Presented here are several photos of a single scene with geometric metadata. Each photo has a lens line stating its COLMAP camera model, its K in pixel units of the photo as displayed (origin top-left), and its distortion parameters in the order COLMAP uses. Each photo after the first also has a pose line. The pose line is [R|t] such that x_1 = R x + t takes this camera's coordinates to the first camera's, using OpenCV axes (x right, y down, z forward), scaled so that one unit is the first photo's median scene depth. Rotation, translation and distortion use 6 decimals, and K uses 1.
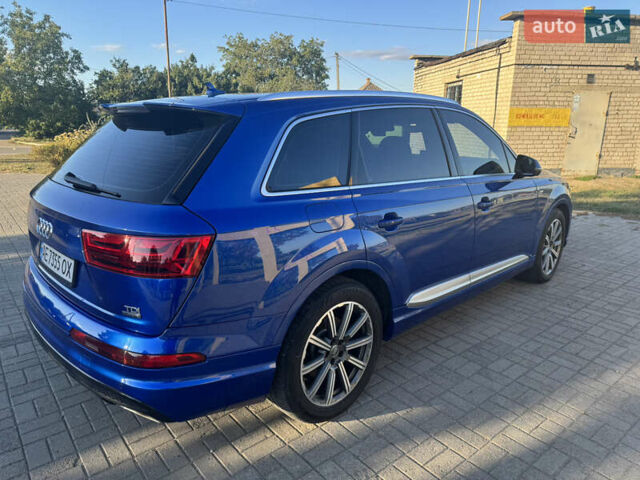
lens RADIAL K [[449.4, 0, 320.0], [0, 449.4, 240.0], [0, 0, 1]] dist [0.060944, -0.059053]
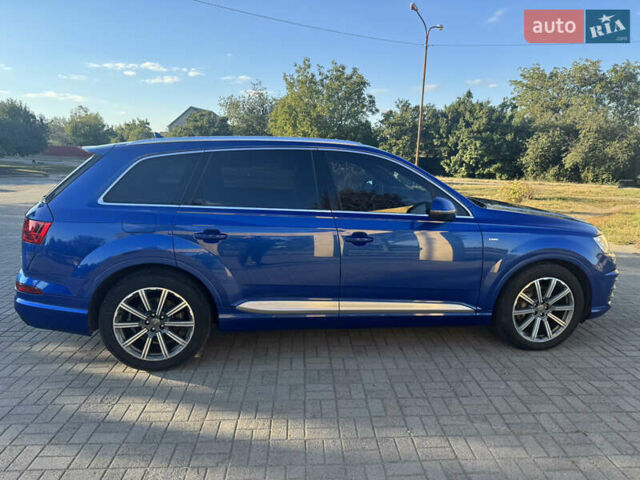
lens RADIAL K [[438.0, 0, 320.1], [0, 438.0, 249.1], [0, 0, 1]] dist [0.061153, -0.068897]
pose [[0.805885, 0.135200, -0.576428, 0.578618], [-0.160305, 0.987040, 0.007391, -0.032270], [0.569957, 0.086448, 0.817114, 0.080716]]
